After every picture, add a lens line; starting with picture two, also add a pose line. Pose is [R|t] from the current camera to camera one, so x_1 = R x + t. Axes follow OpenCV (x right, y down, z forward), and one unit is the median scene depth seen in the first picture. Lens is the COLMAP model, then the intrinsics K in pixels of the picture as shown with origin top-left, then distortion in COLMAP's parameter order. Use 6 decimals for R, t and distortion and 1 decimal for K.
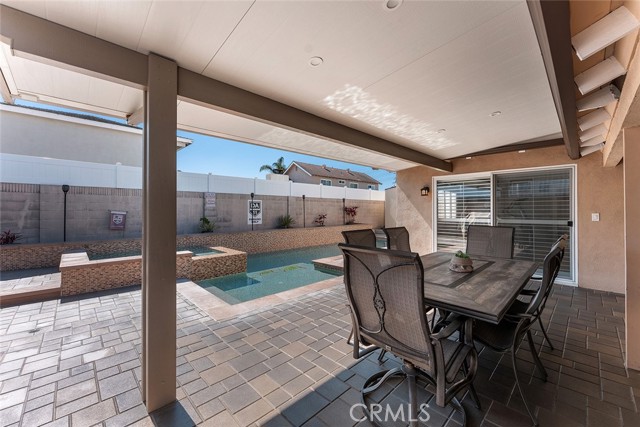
lens RADIAL K [[257.1, 0, 324.3], [0, 257.1, 210.3], [0, 0, 1]] dist [0.008507, 0.000027]
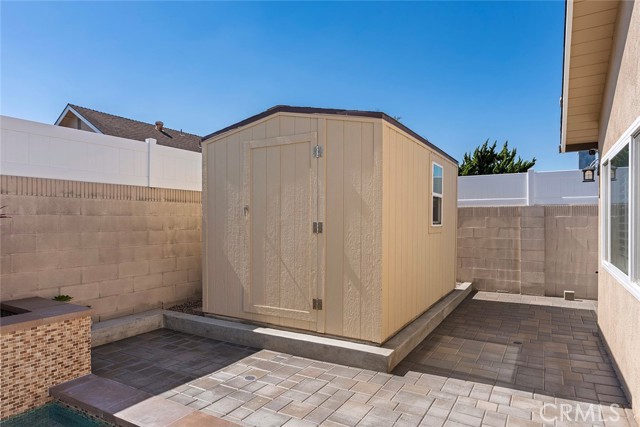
lens RADIAL K [[393.3, 0, 319.6], [0, 393.3, 218.1], [0, 0, 1]] dist [-0.000147, -0.001864]
pose [[0.967258, -0.000568, 0.253794, 0.444533], [0.002603, 0.999967, -0.007683, -0.014798], [-0.253782, 0.008092, 0.967228, 1.130836]]
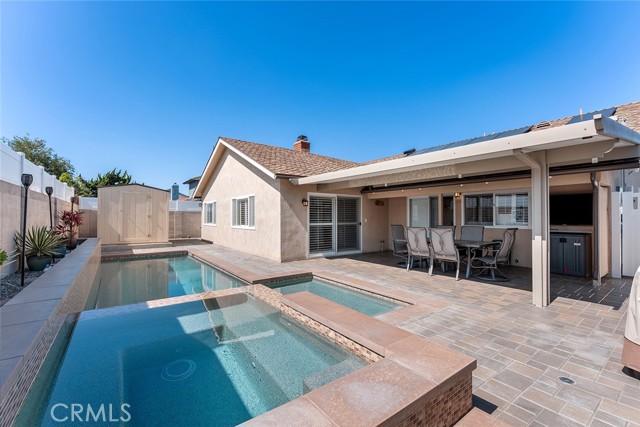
lens RADIAL K [[266.0, 0, 317.3], [0, 266.0, 213.9], [0, 0, 1]] dist [-0.002781, 0.000215]
pose [[0.152395, 0.011486, 0.988253, -0.675699], [0.000510, 0.999931, -0.011701, -0.002023], [-0.988320, 0.002287, 0.152379, 0.546249]]
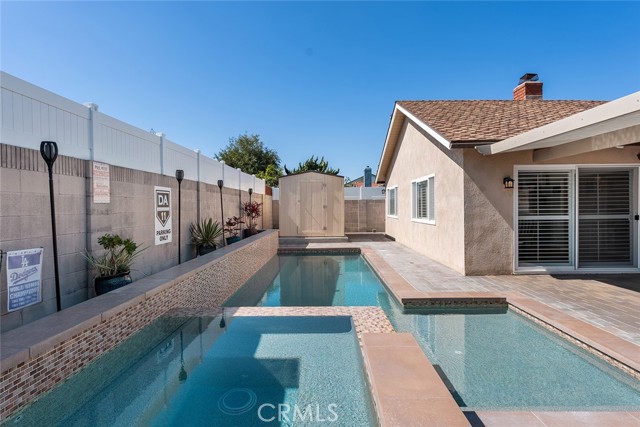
lens RADIAL K [[351.6, 0, 330.2], [0, 351.6, 210.0], [0, 0, 1]] dist [0.015320, -0.005204]
pose [[0.707091, -0.014422, 0.706975, -0.565046], [0.011753, 0.999894, 0.008643, -0.004455], [-0.707025, 0.002198, 0.707186, 0.459728]]
